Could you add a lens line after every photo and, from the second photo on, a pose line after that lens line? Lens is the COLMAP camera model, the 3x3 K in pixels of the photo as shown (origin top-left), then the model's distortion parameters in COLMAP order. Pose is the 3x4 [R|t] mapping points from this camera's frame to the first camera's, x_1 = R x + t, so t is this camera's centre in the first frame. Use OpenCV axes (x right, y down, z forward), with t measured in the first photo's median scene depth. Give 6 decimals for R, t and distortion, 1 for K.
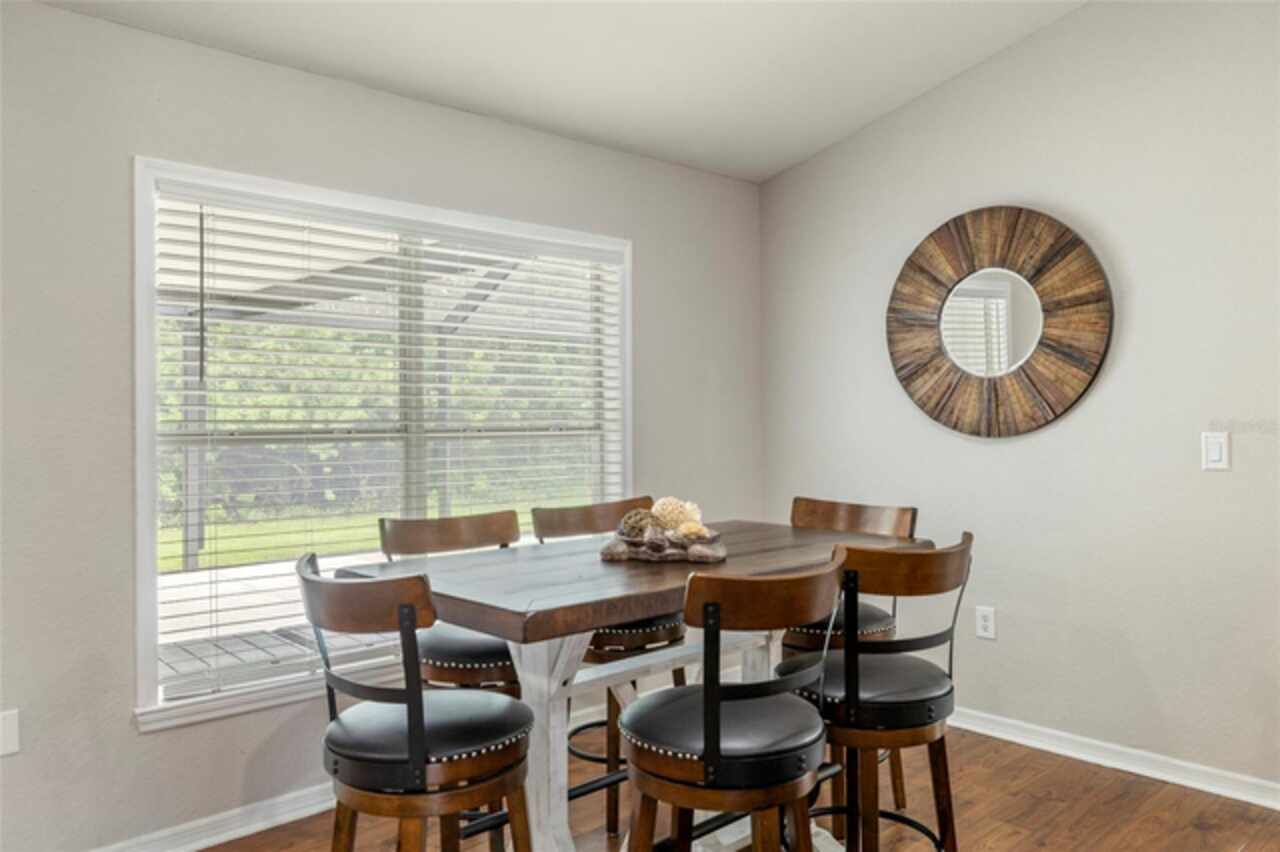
lens RADIAL K [[954.9, 0, 636.1], [0, 954.9, 395.2], [0, 0, 1]] dist [-0.005956, 0.000101]
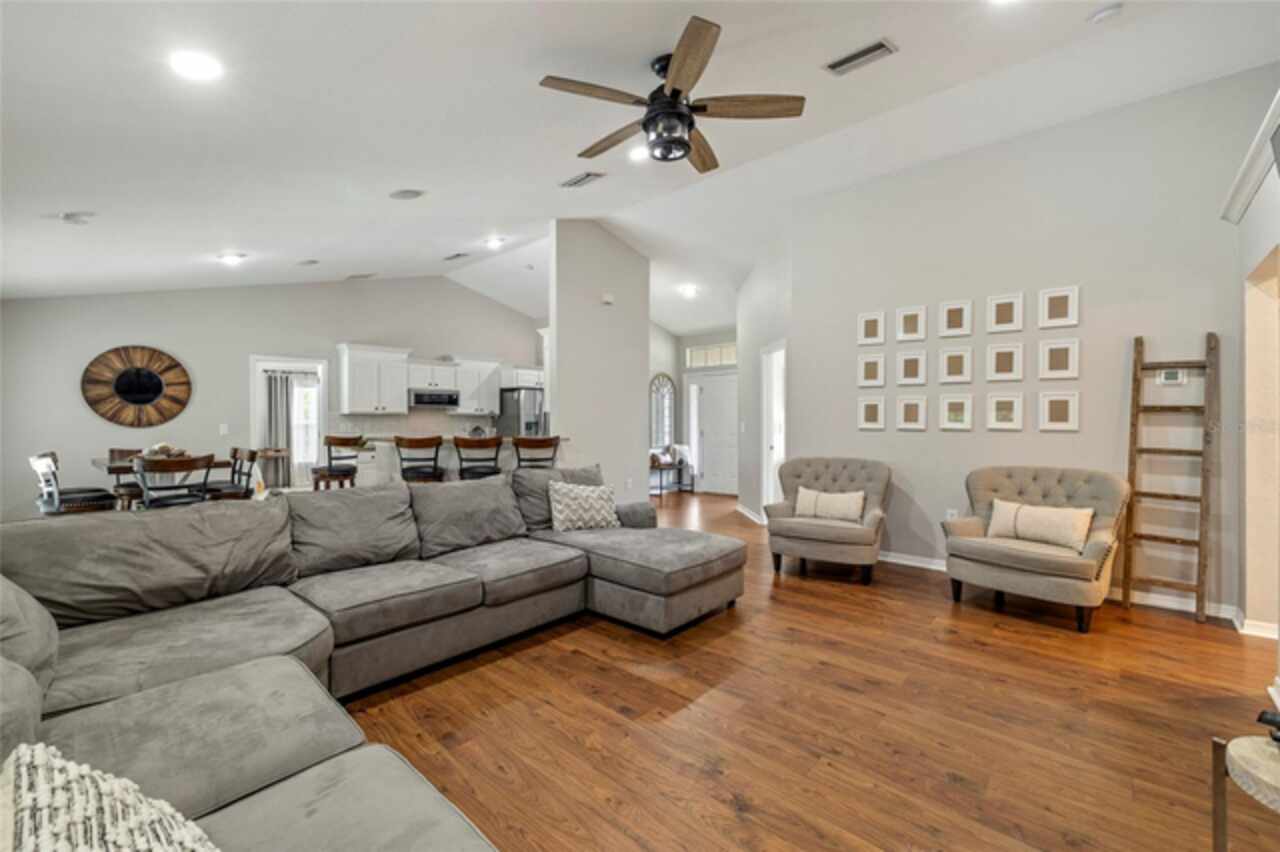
lens RADIAL K [[539.0, 0, 631.3], [0, 539.0, 422.5], [0, 0, 1]] dist [0.003151, -0.000201]
pose [[-0.083539, -0.001058, 0.996504, -1.341216], [-0.016842, 0.999858, -0.000350, 0.006584], [-0.996362, -0.016812, -0.083545, -0.323986]]
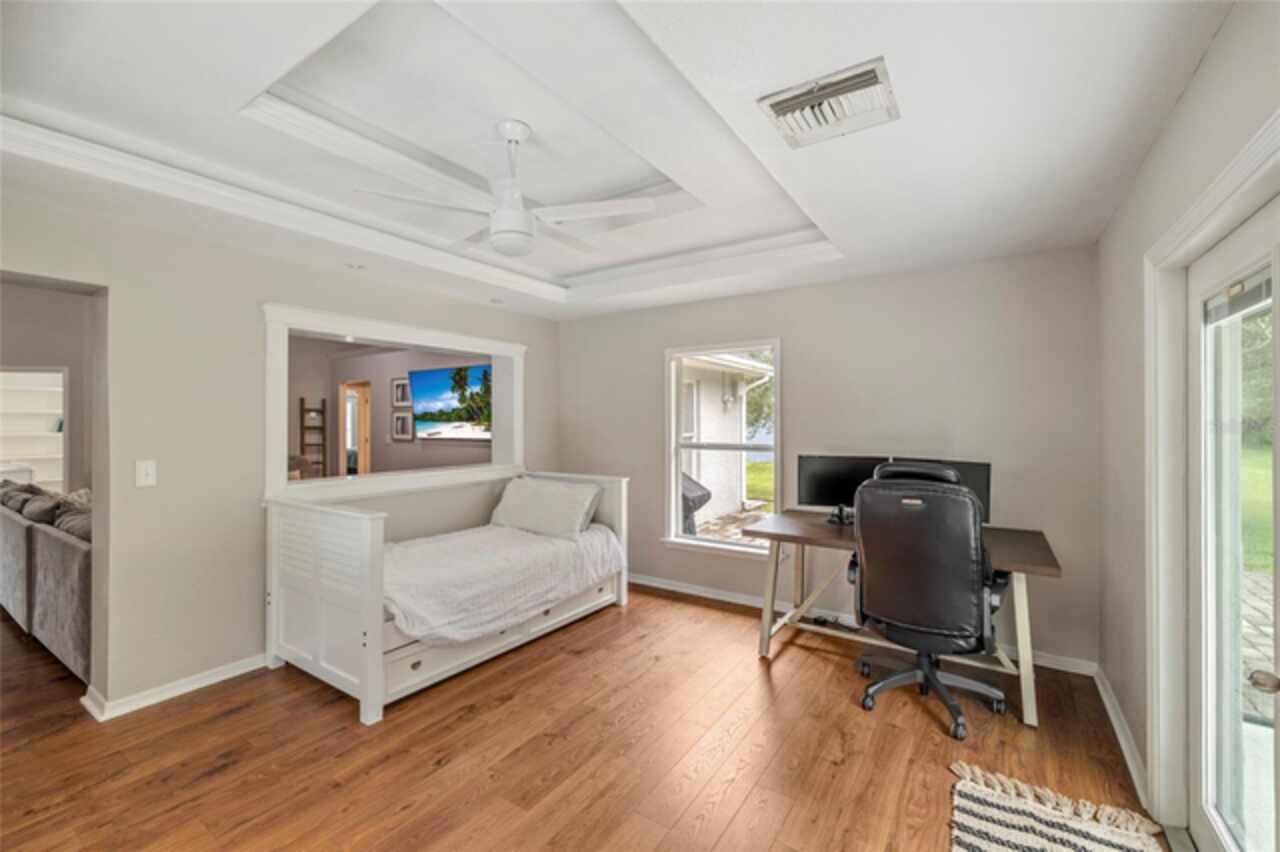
lens RADIAL K [[539.0, 0, 632.7], [0, 539.0, 423.9], [0, 0, 1]] dist [0.003151, -0.000201]
pose [[-0.974618, 0.005508, -0.223806, -1.311702], [0.008451, 0.999890, -0.012192, -0.008694], [0.223714, -0.013774, -0.974557, 1.280658]]
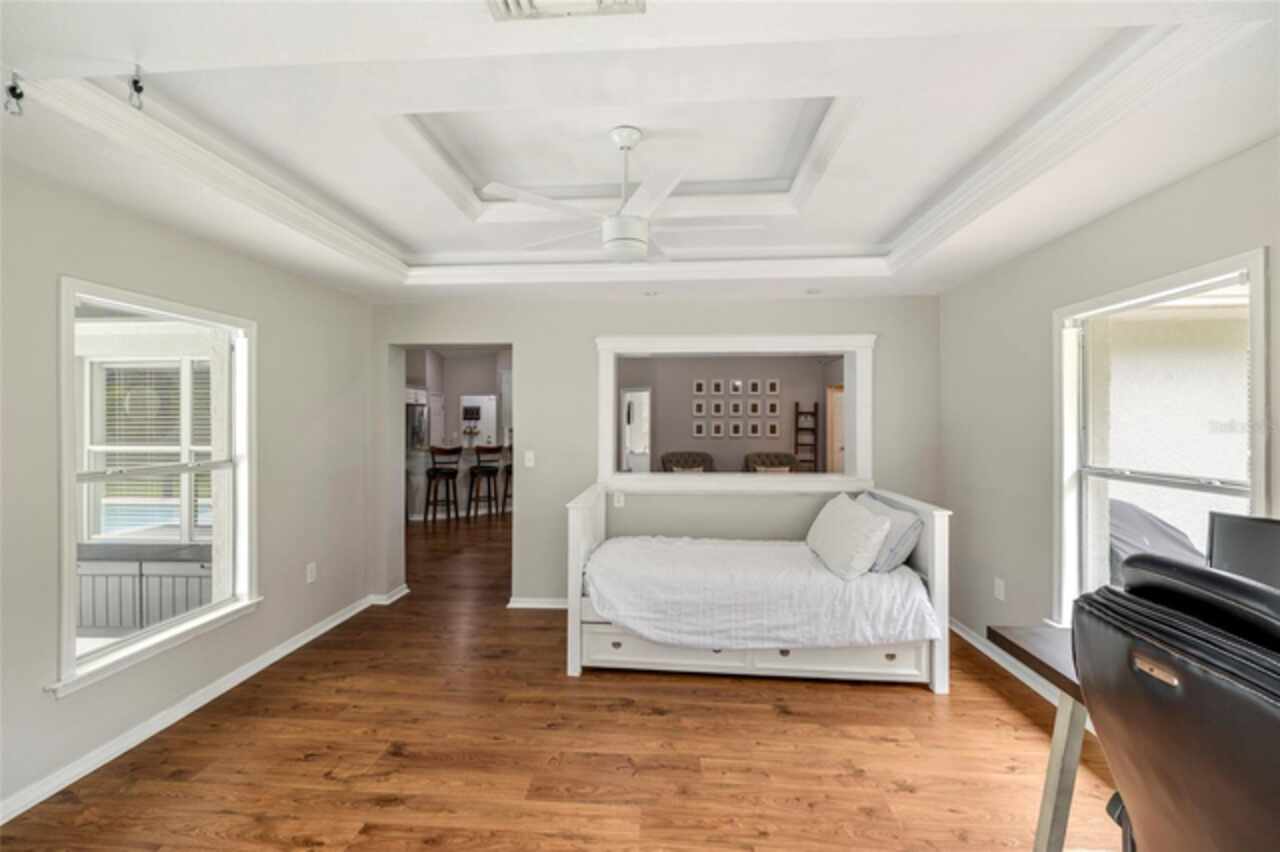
lens RADIAL K [[539.0, 0, 624.0], [0, 539.0, 420.5], [0, 0, 1]] dist [0.003151, -0.000201]
pose [[-0.676481, 0.005032, 0.736443, -1.792095], [-0.011264, 0.999789, -0.017179, -0.019871], [-0.736374, -0.019917, -0.676281, 1.054618]]
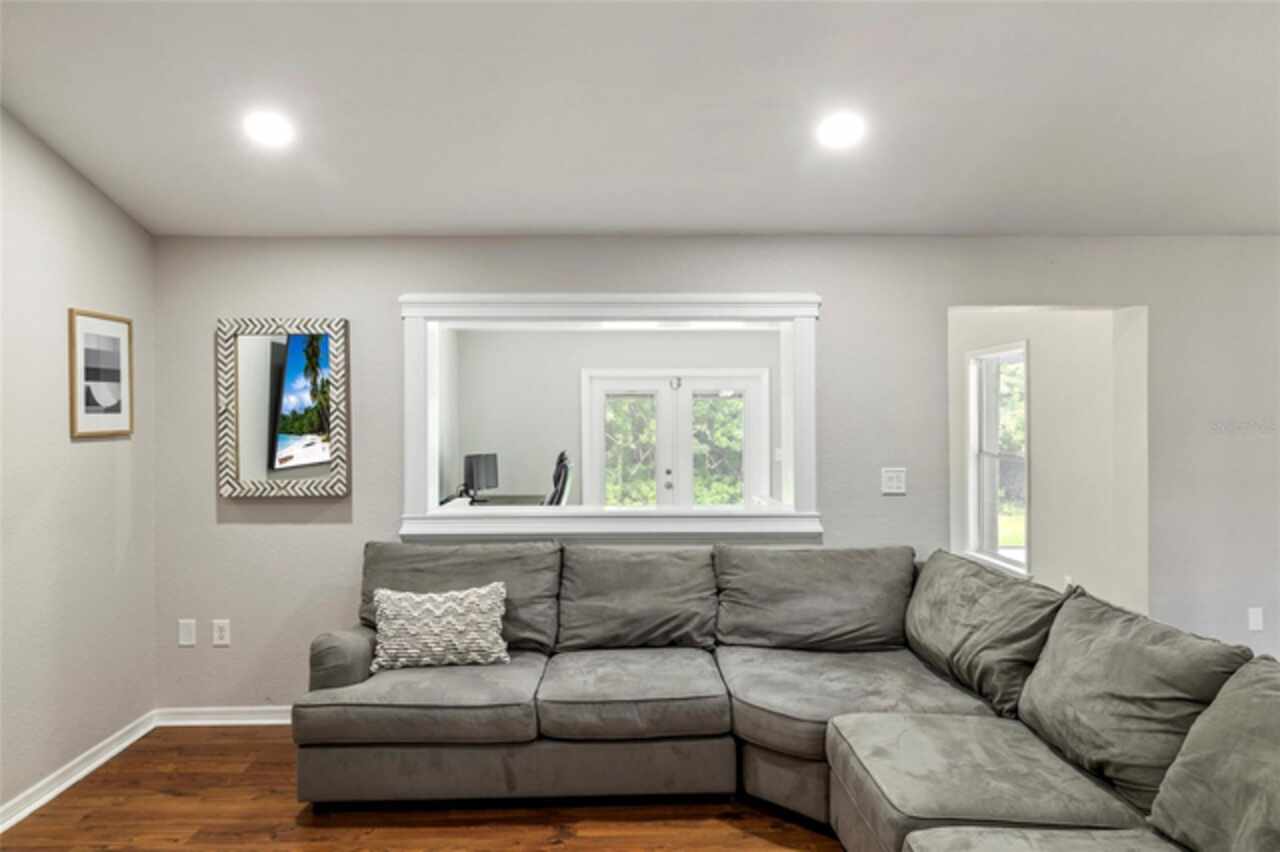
lens RADIAL K [[831.5, 0, 627.4], [0, 831.5, 422.3], [0, 0, 1]] dist [-0.001656, -0.002883]
pose [[0.752243, 0.001552, -0.658884, -0.343395], [0.015002, 0.999698, 0.019482, -0.064660], [0.658715, -0.024540, 0.751992, -0.736261]]
